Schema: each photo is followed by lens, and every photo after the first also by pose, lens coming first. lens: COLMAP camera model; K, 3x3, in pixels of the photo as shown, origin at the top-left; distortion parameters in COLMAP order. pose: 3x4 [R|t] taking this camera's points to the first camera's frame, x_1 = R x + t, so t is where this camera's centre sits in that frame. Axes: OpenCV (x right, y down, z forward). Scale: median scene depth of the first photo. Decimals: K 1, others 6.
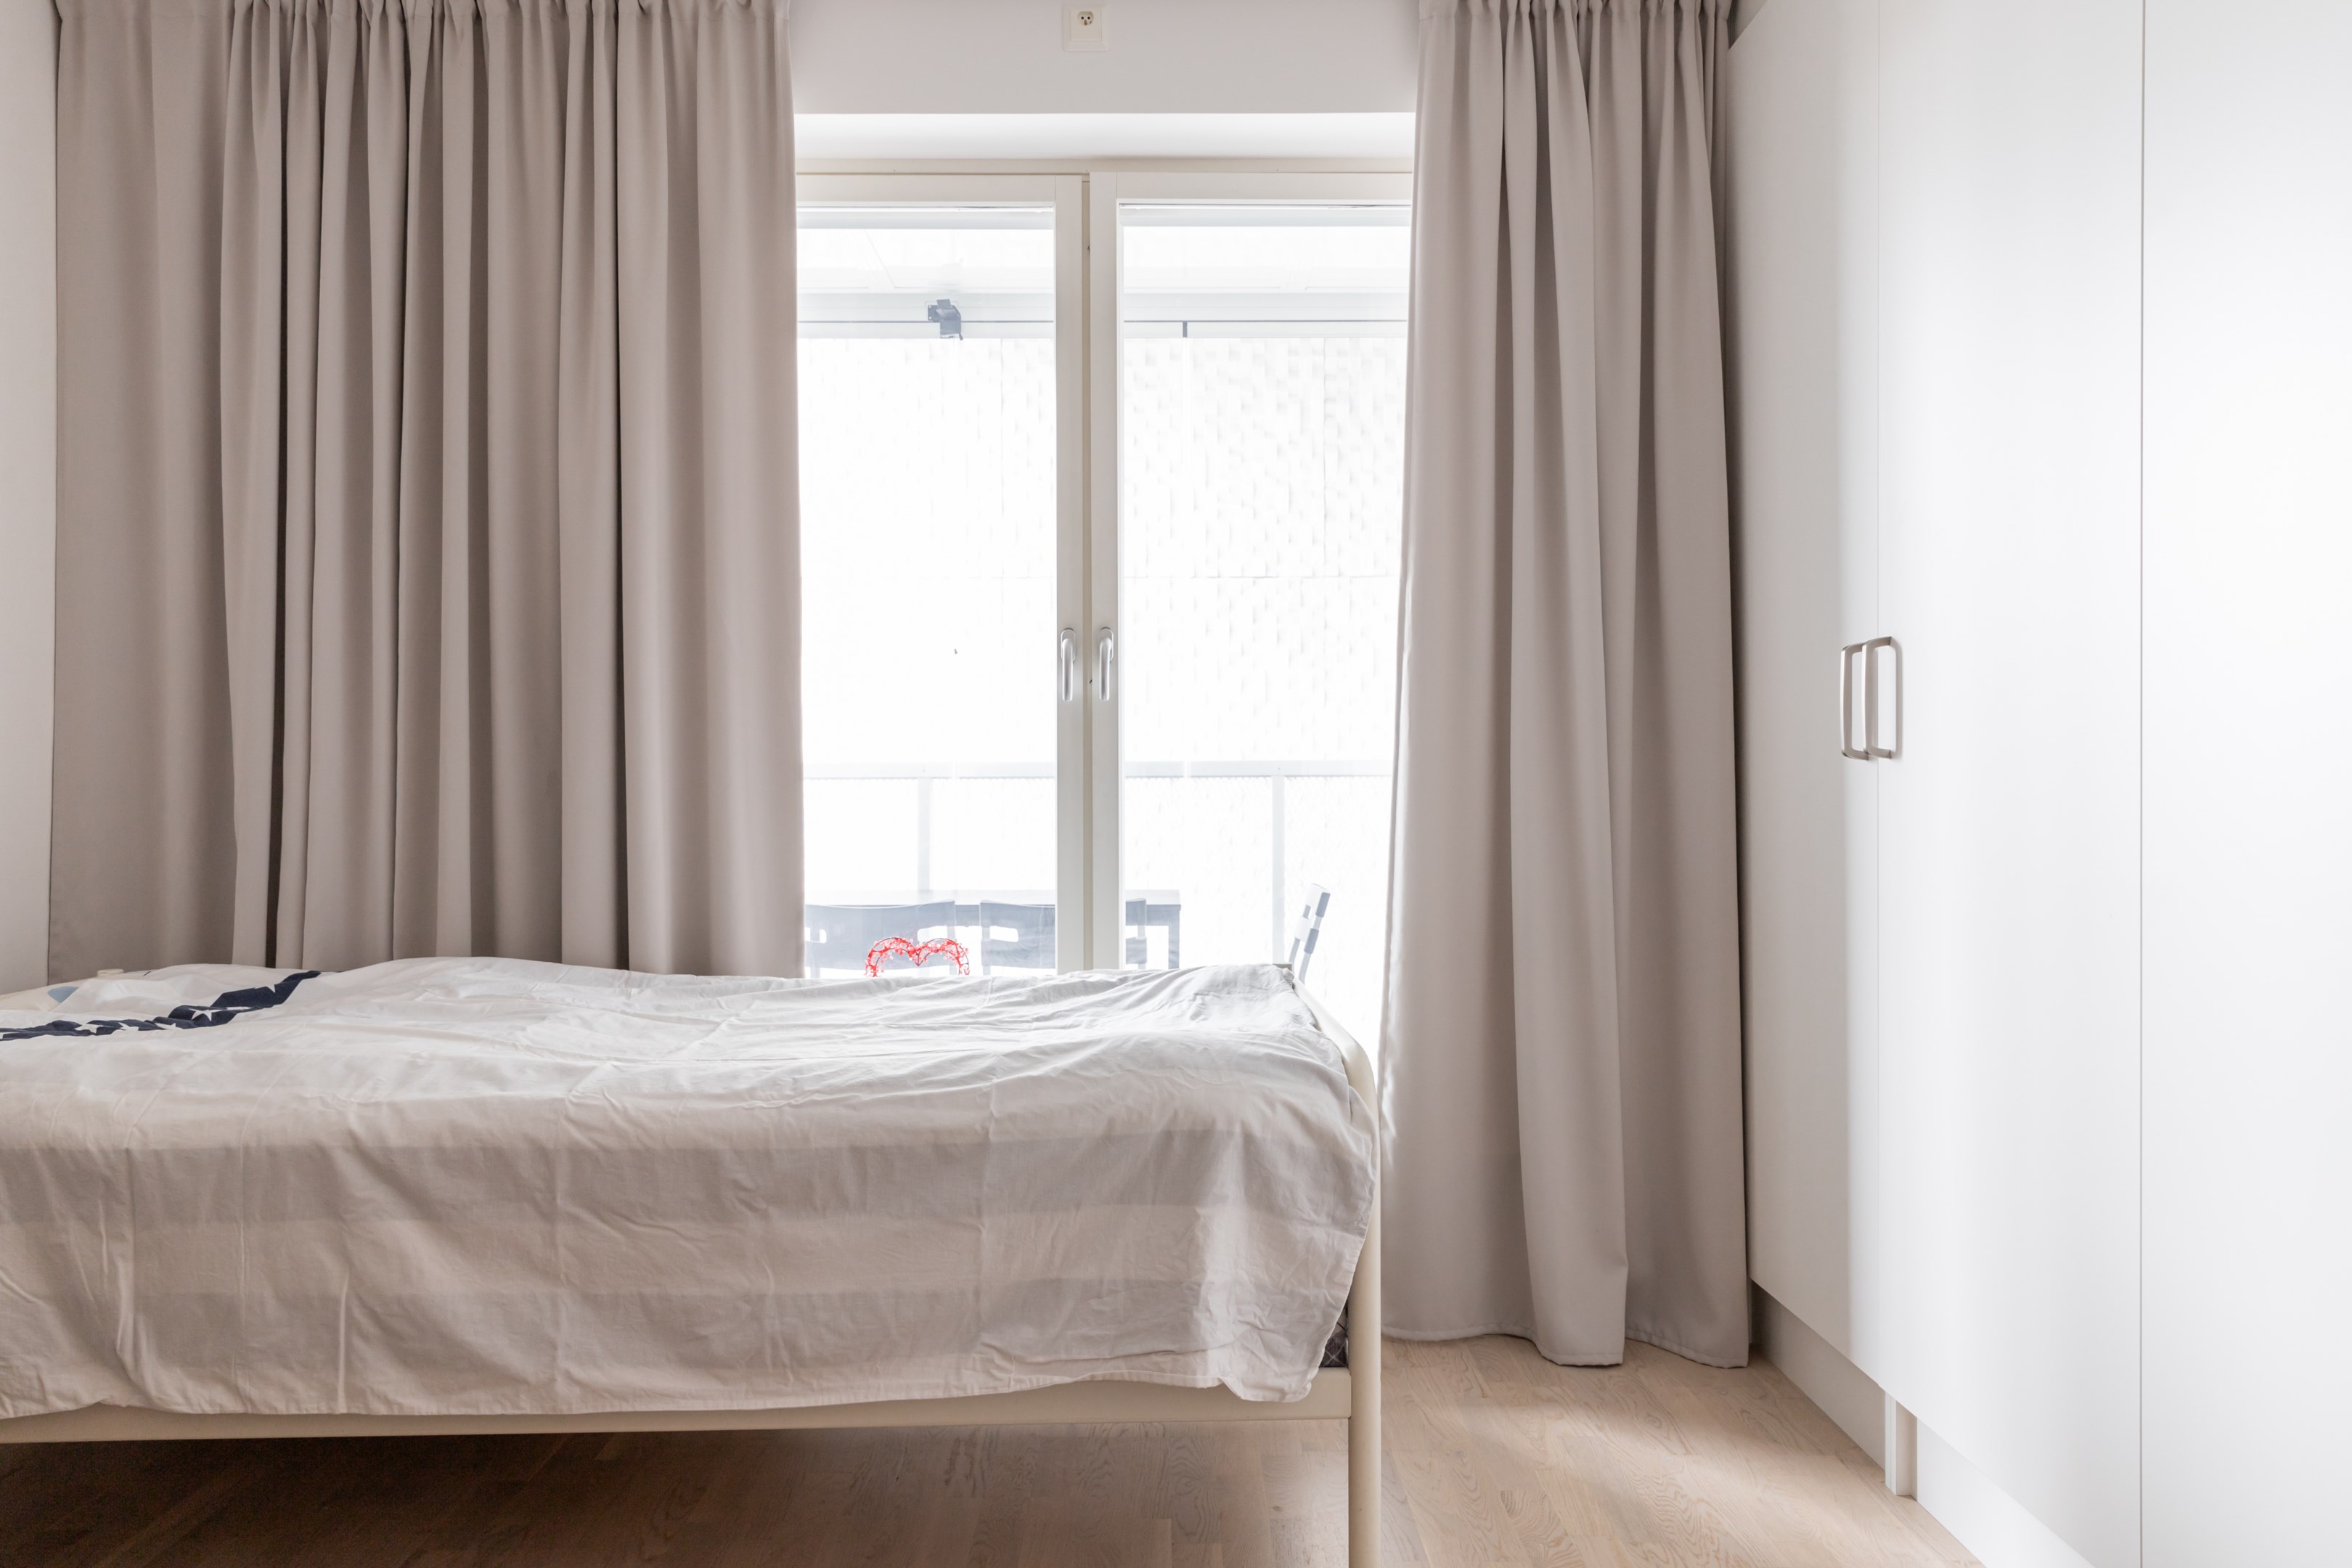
lens RADIAL K [[1568.3, 0, 1176.0], [0, 1568.3, 784.0], [0, 0, 1]] dist [0.003593, 0.002470]
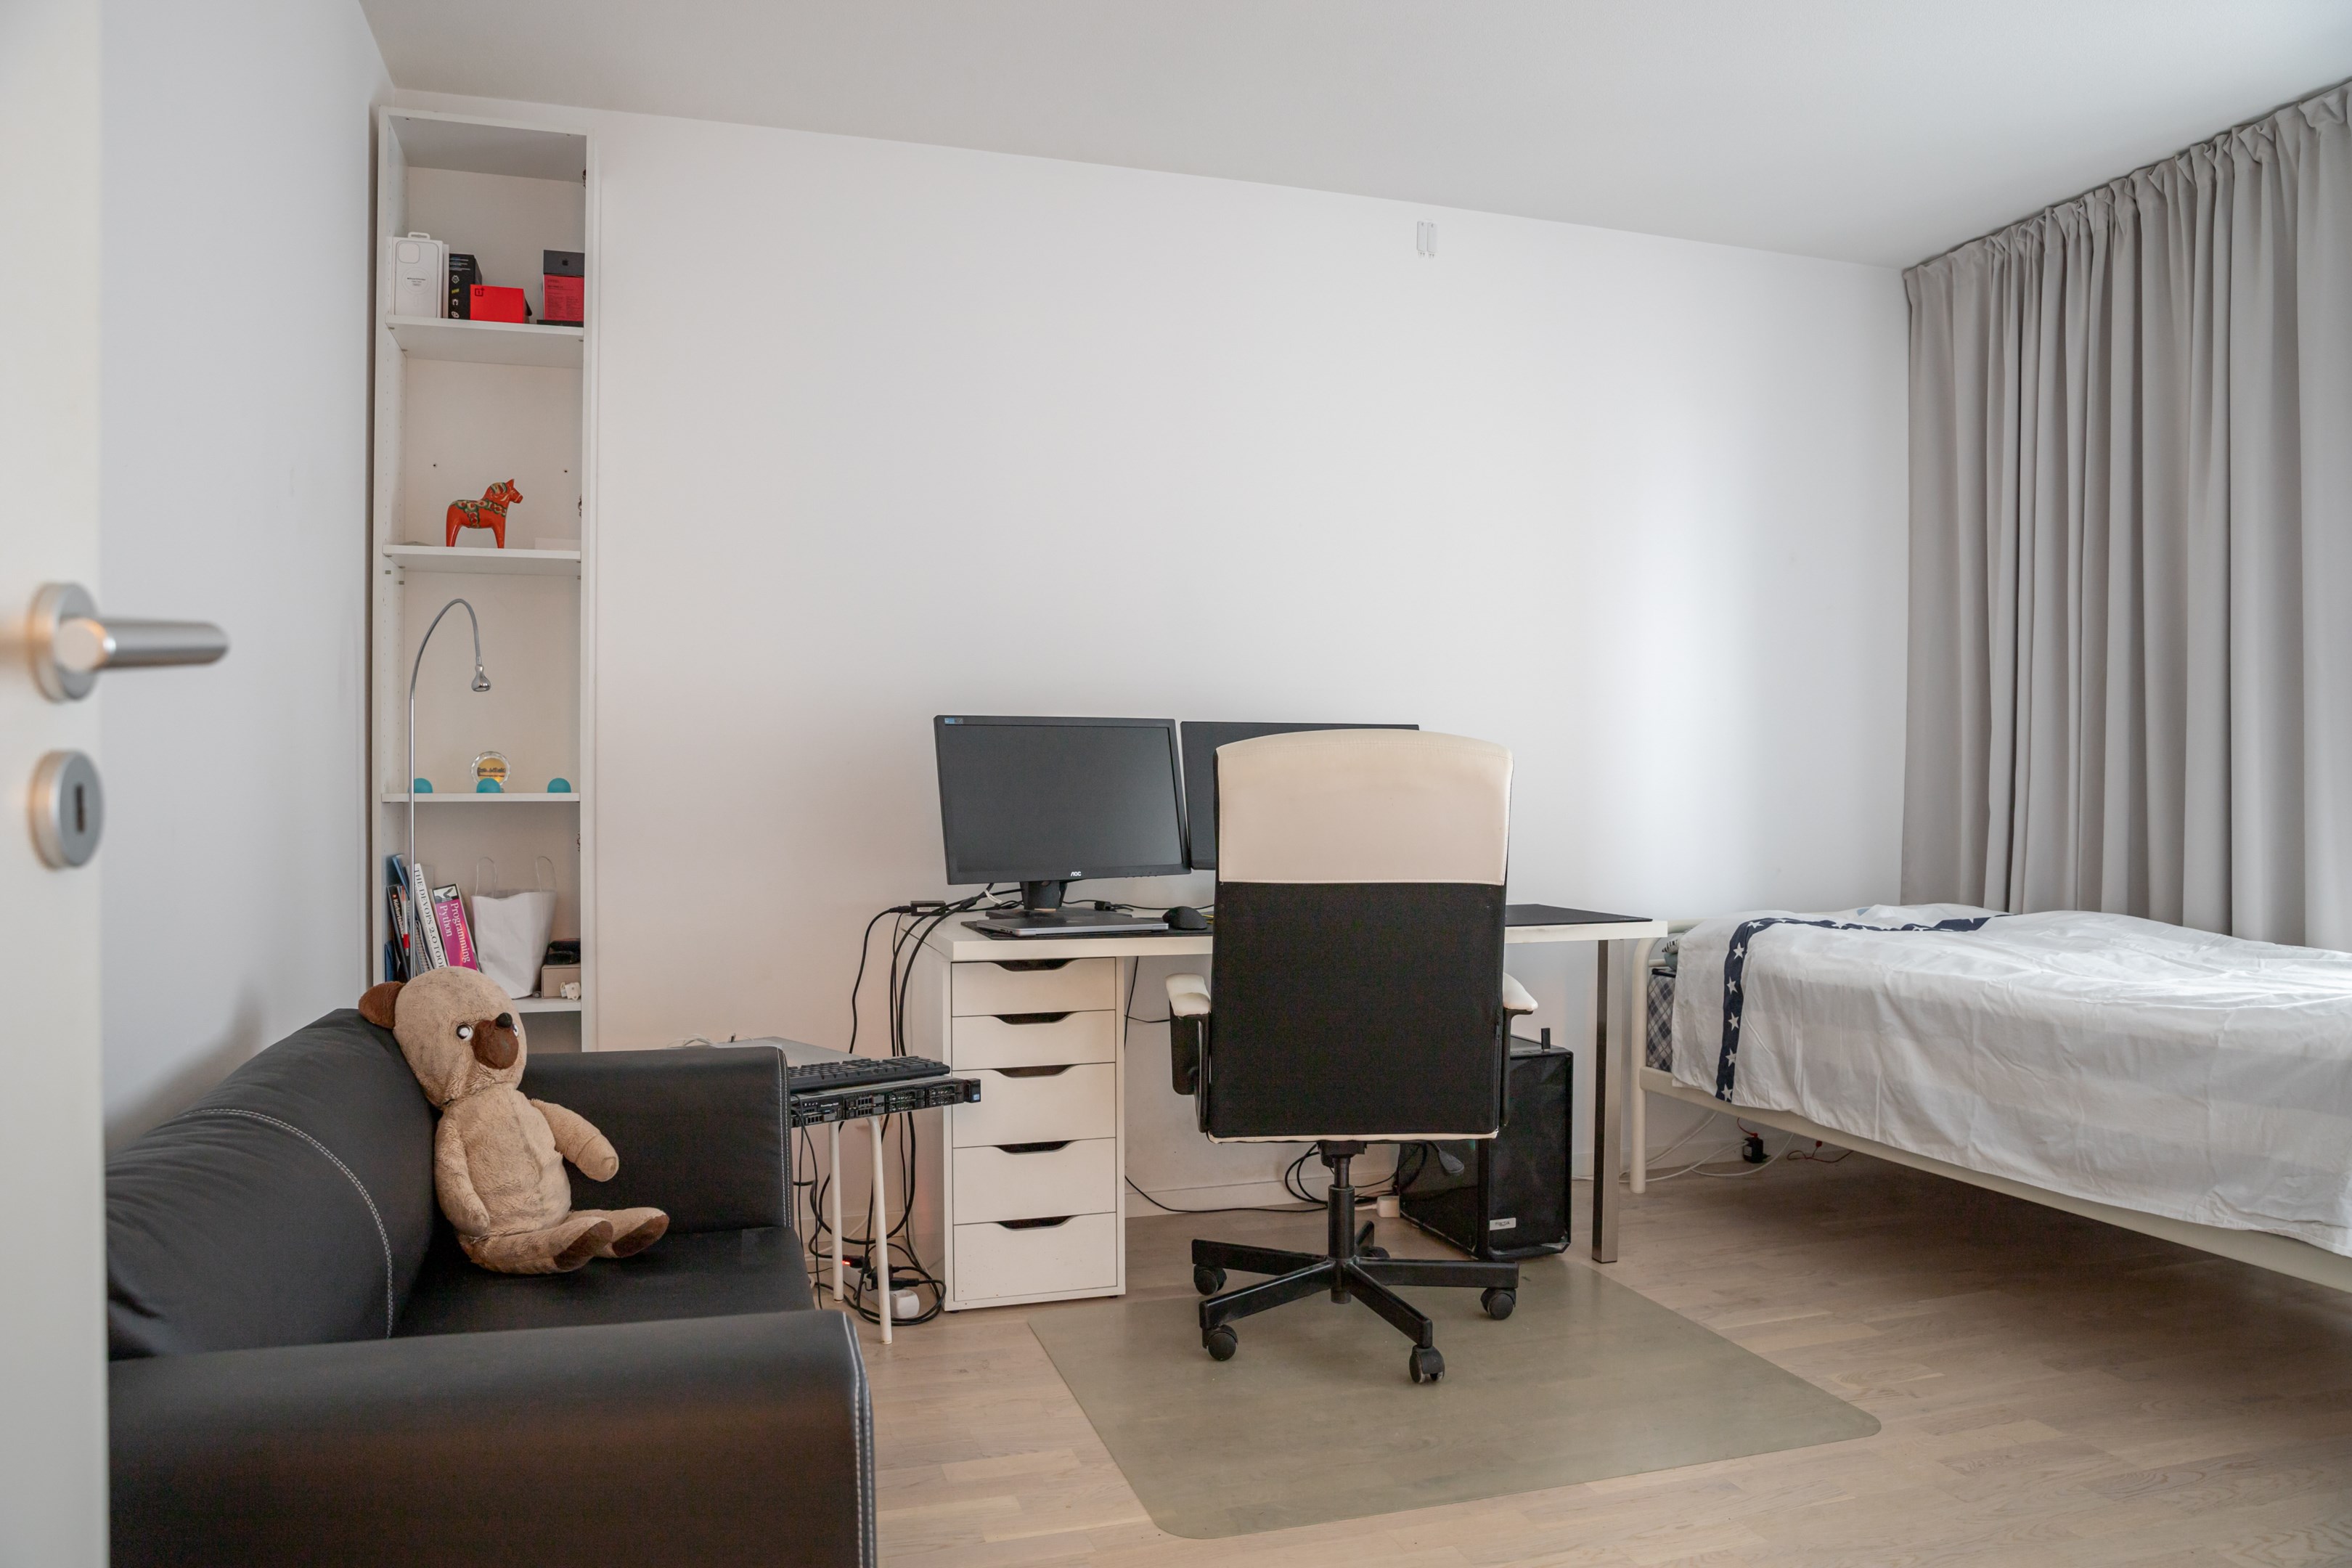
lens RADIAL K [[1568.3, 0, 1176.0], [0, 1568.3, 784.0], [0, 0, 1]] dist [0.003593, 0.002470]
pose [[0.307402, 0.000216, -0.951580, 0.912659], [-0.002488, 0.999997, -0.000577, -0.000825], [0.951576, 0.002545, 0.307402, -0.301090]]
